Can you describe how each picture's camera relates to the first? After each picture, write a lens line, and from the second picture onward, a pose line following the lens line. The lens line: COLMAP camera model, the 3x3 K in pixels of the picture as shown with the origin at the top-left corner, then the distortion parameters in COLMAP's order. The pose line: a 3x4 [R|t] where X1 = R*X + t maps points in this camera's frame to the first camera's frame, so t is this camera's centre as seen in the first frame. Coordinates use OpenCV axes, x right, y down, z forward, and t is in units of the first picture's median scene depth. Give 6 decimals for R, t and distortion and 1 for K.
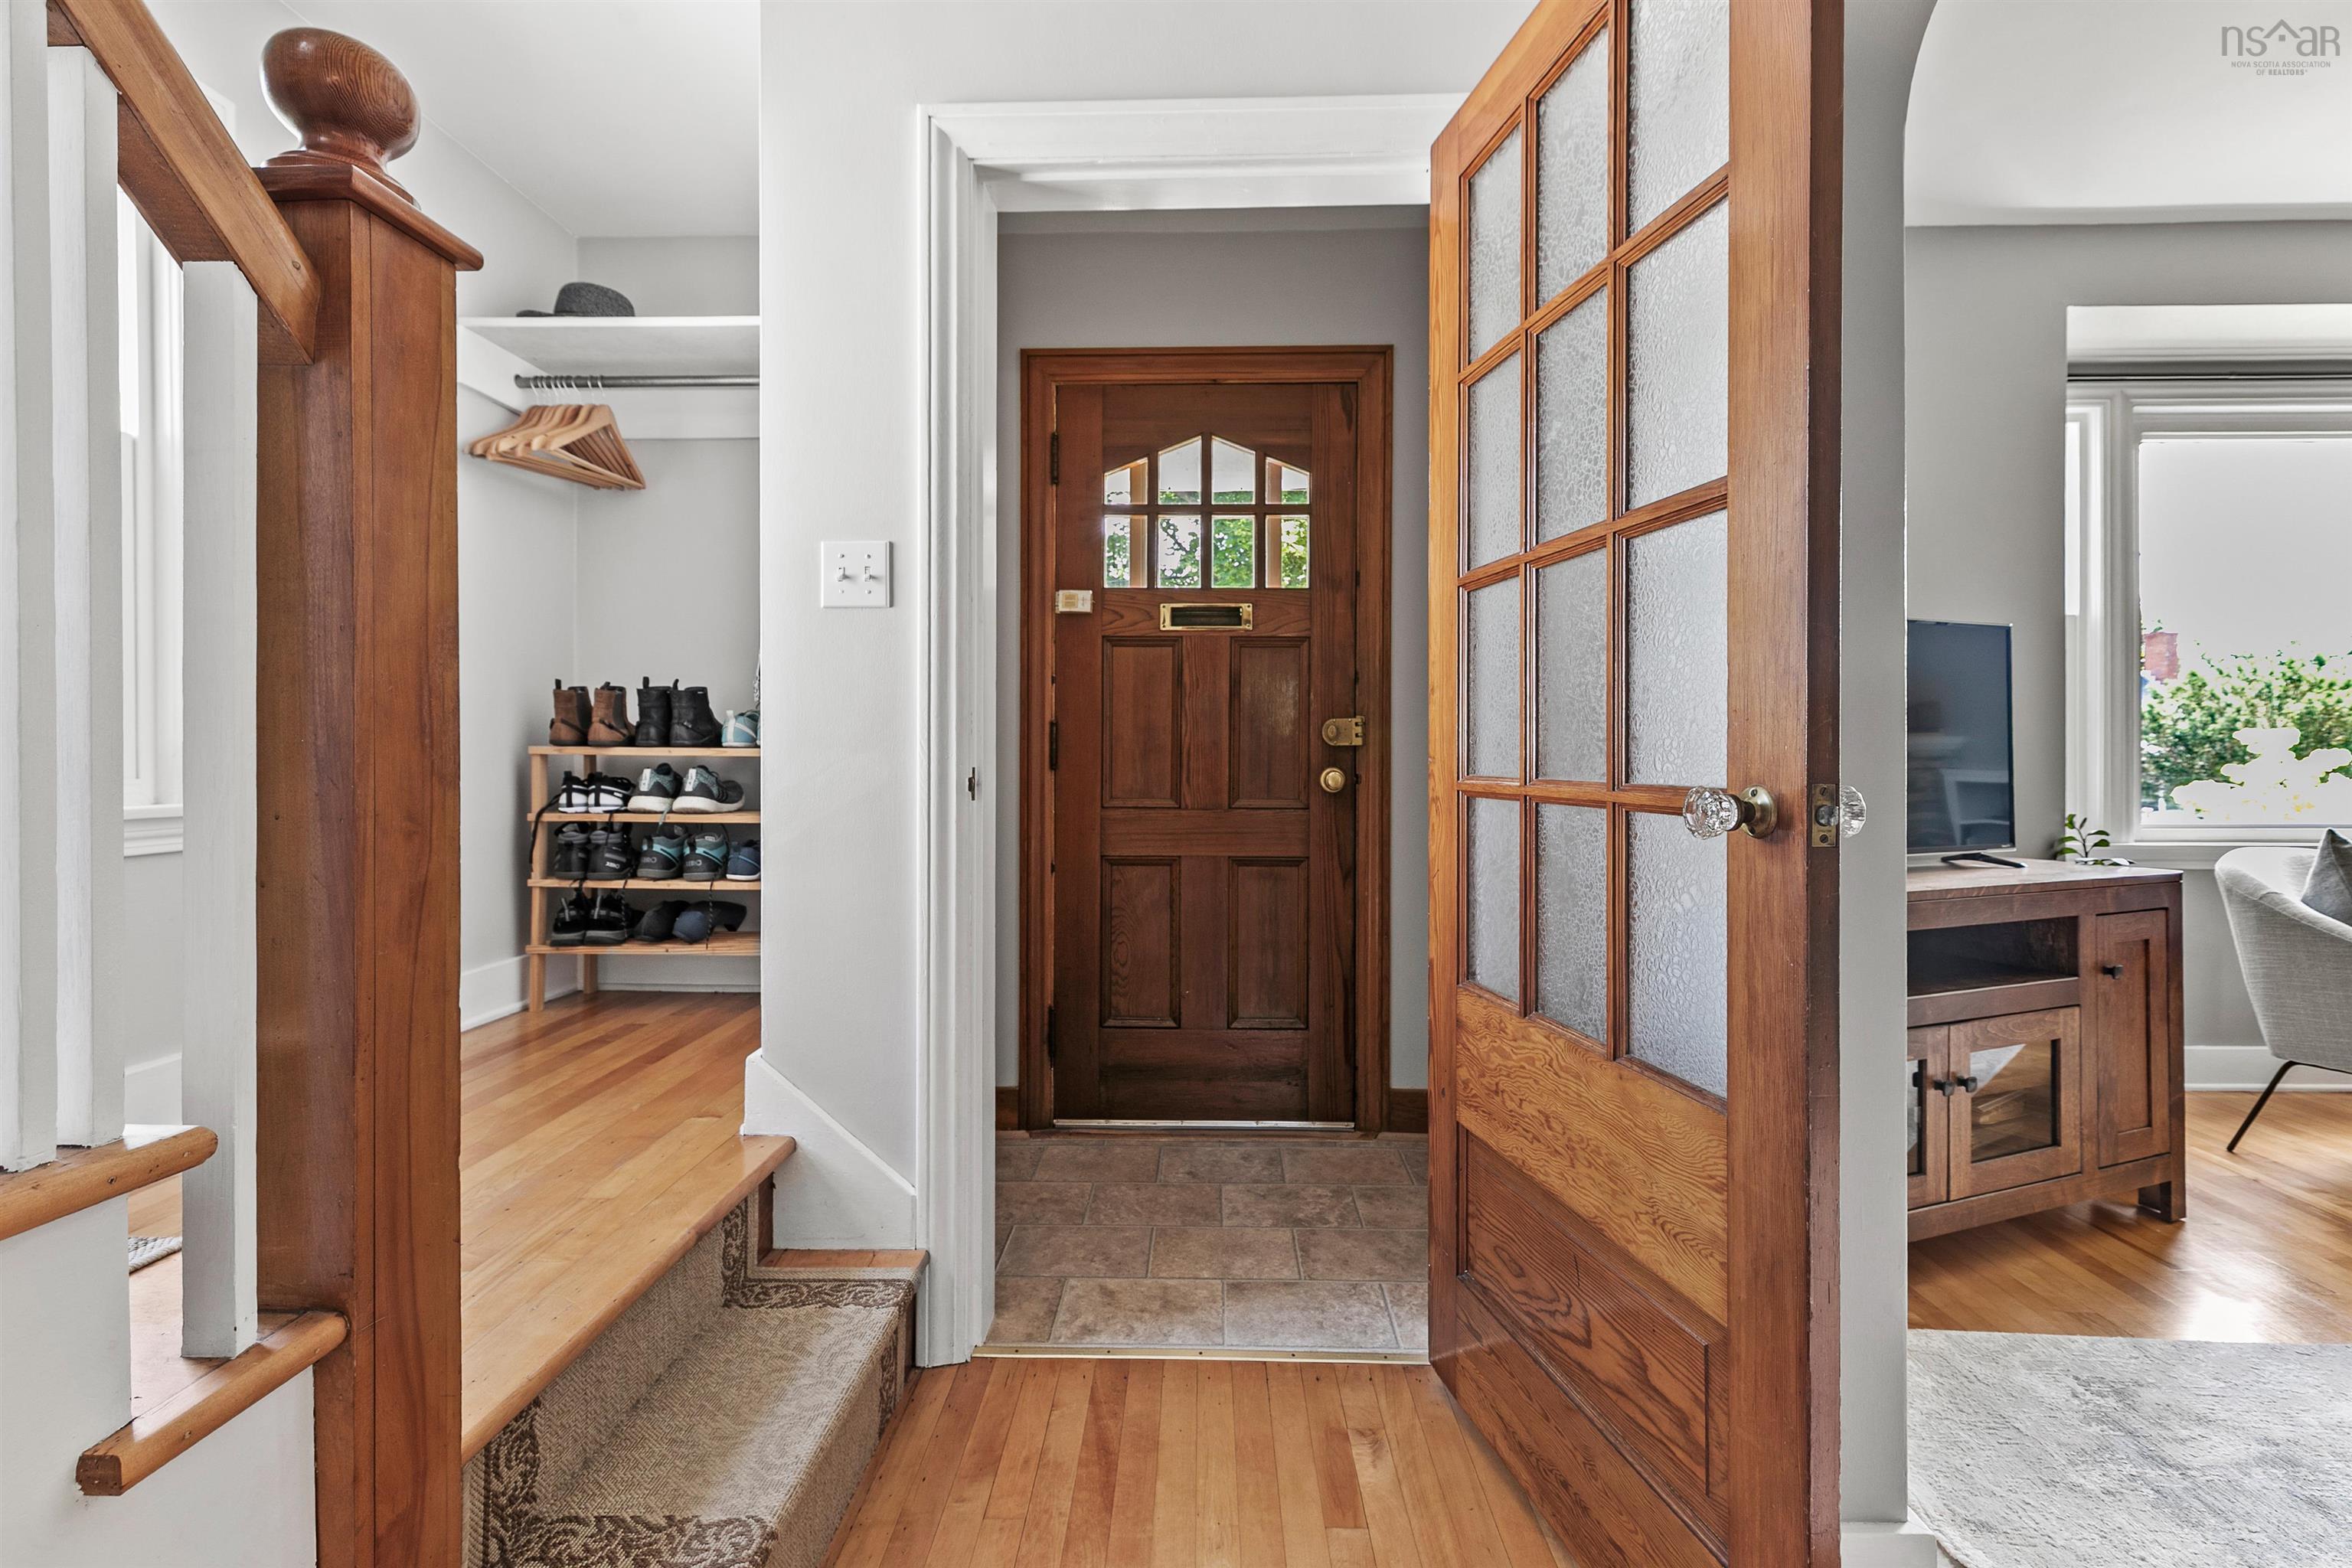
lens RADIAL K [[1082.6, 0, 1175.0], [0, 1082.6, 744.0], [0, 0, 1]] dist [-0.001197, -0.000880]
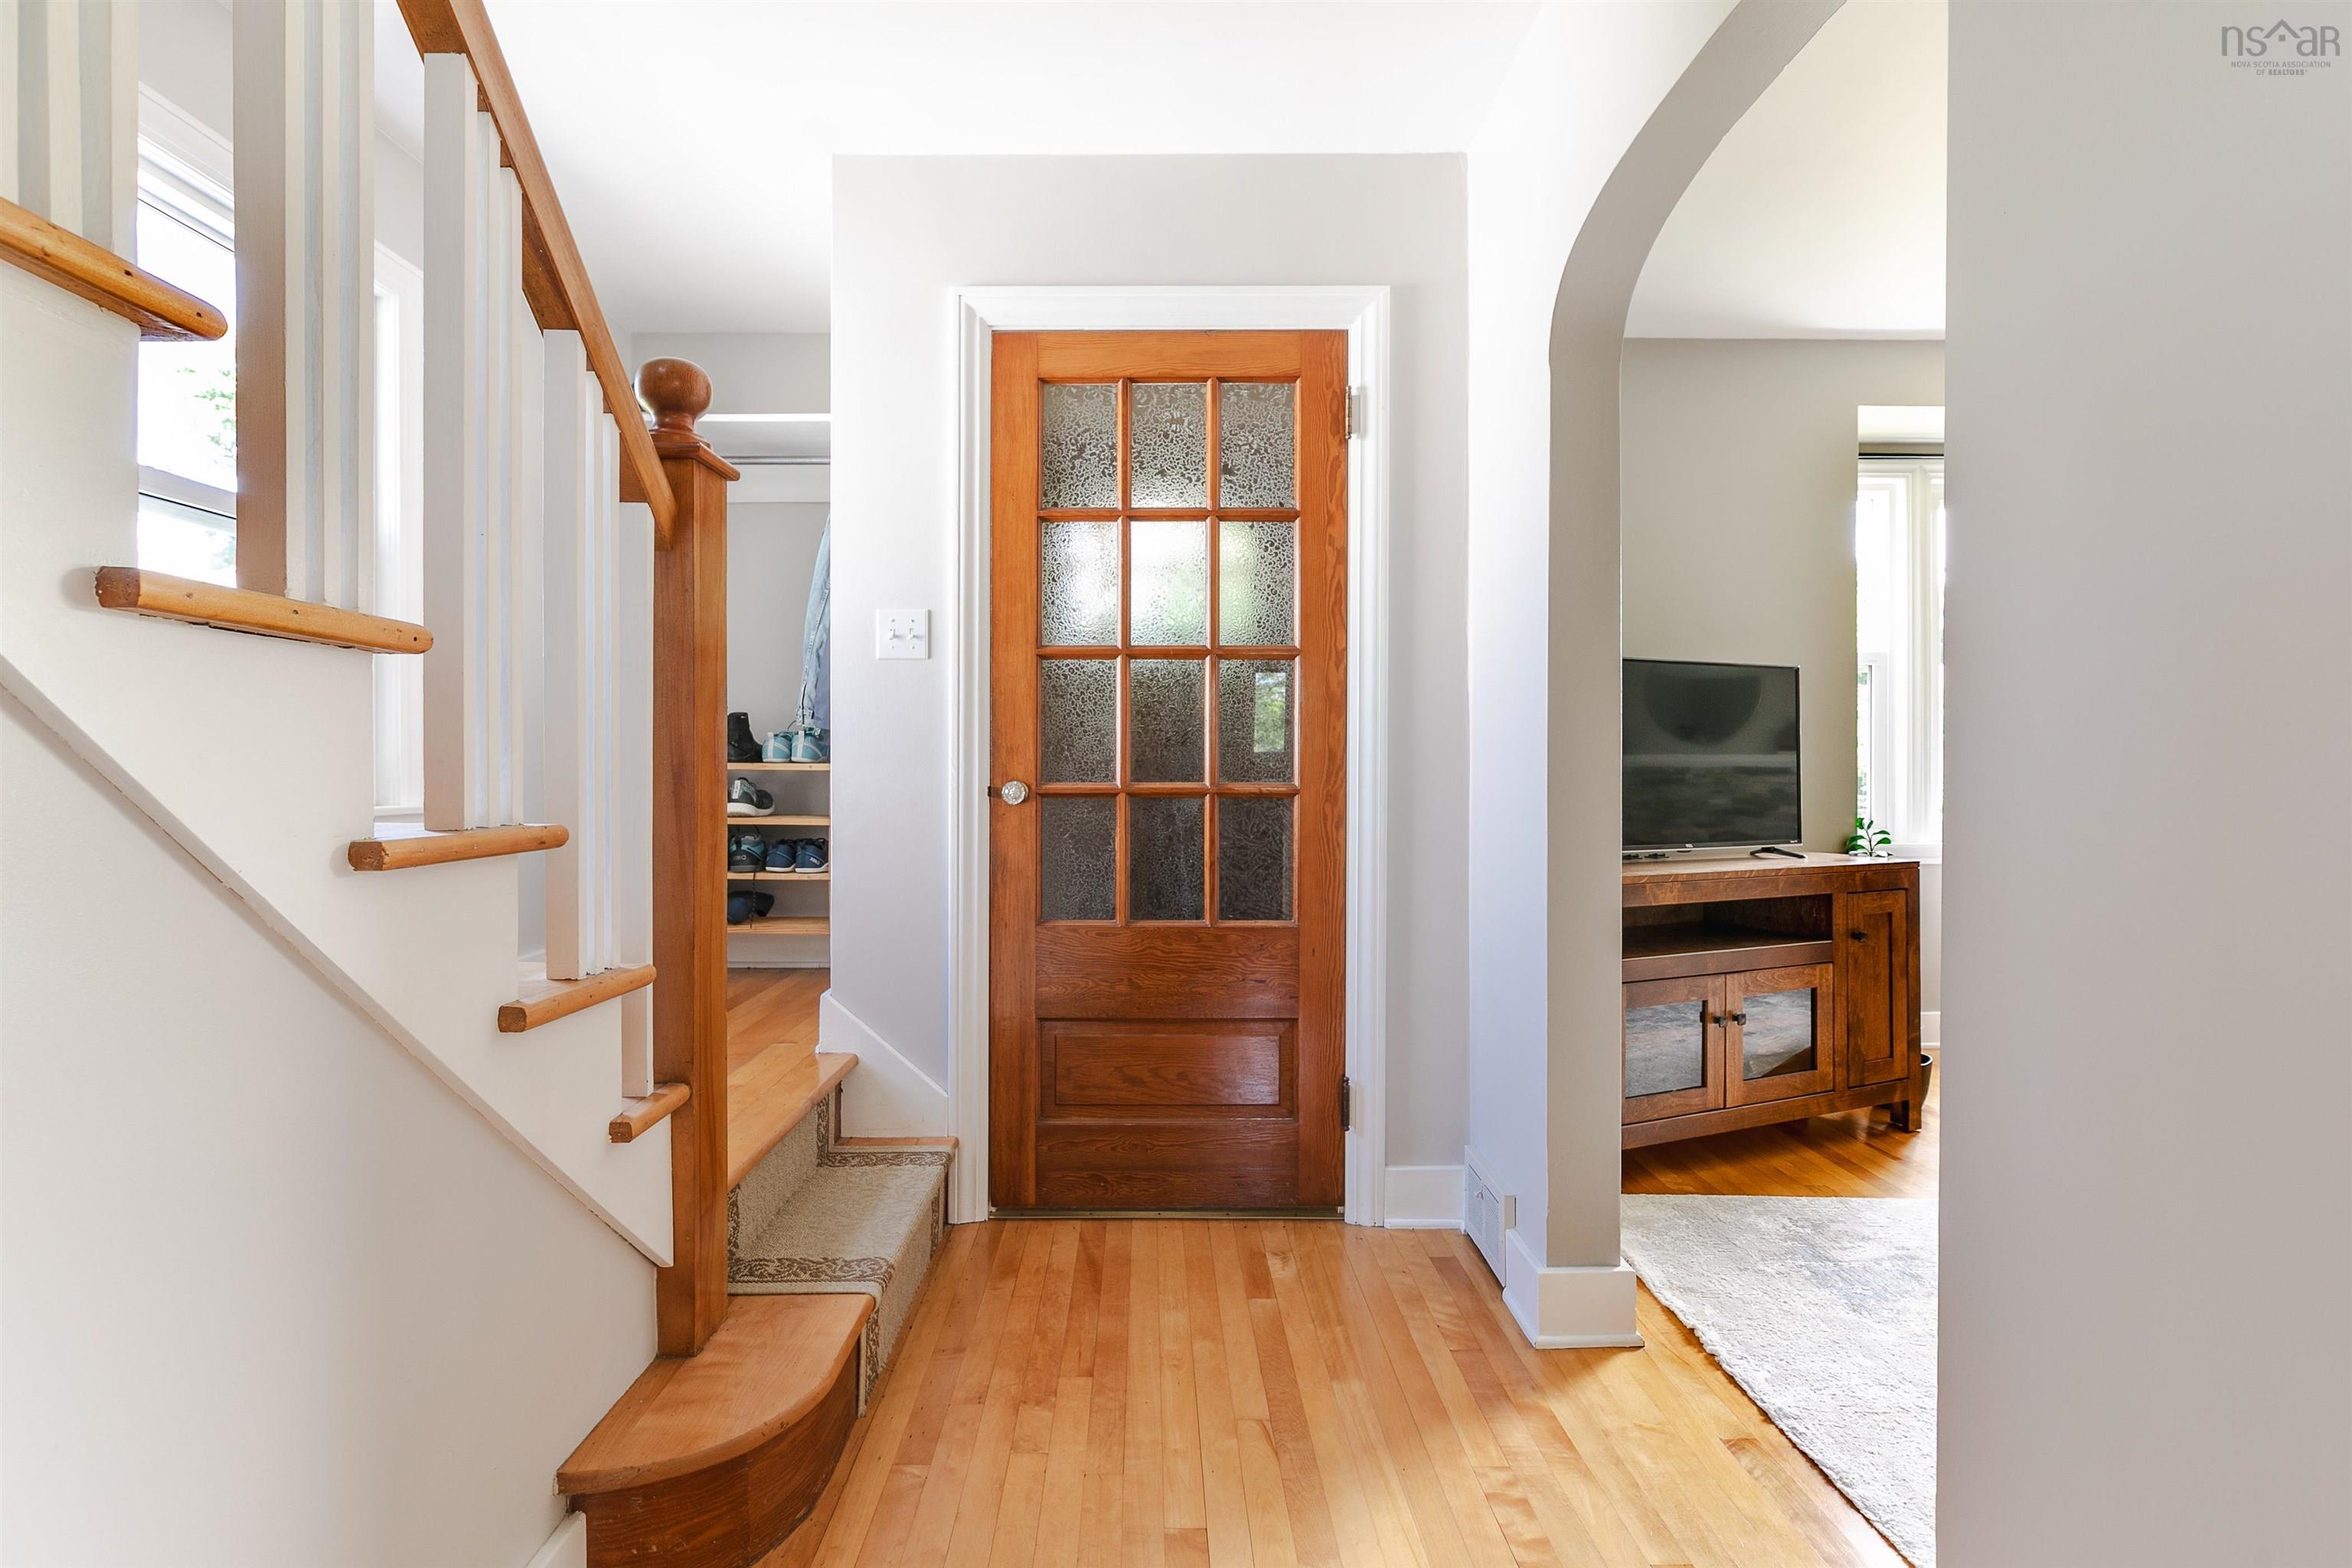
lens RADIAL K [[1129.9, 0, 1167.2], [0, 1129.9, 775.0], [0, 0, 1]] dist [0.002108, 0.000134]
pose [[0.999058, 0.000384, 0.043404, -0.028028], [-0.001101, 0.999863, 0.016497, -0.006196], [-0.043392, -0.016529, 0.998921, -0.402509]]
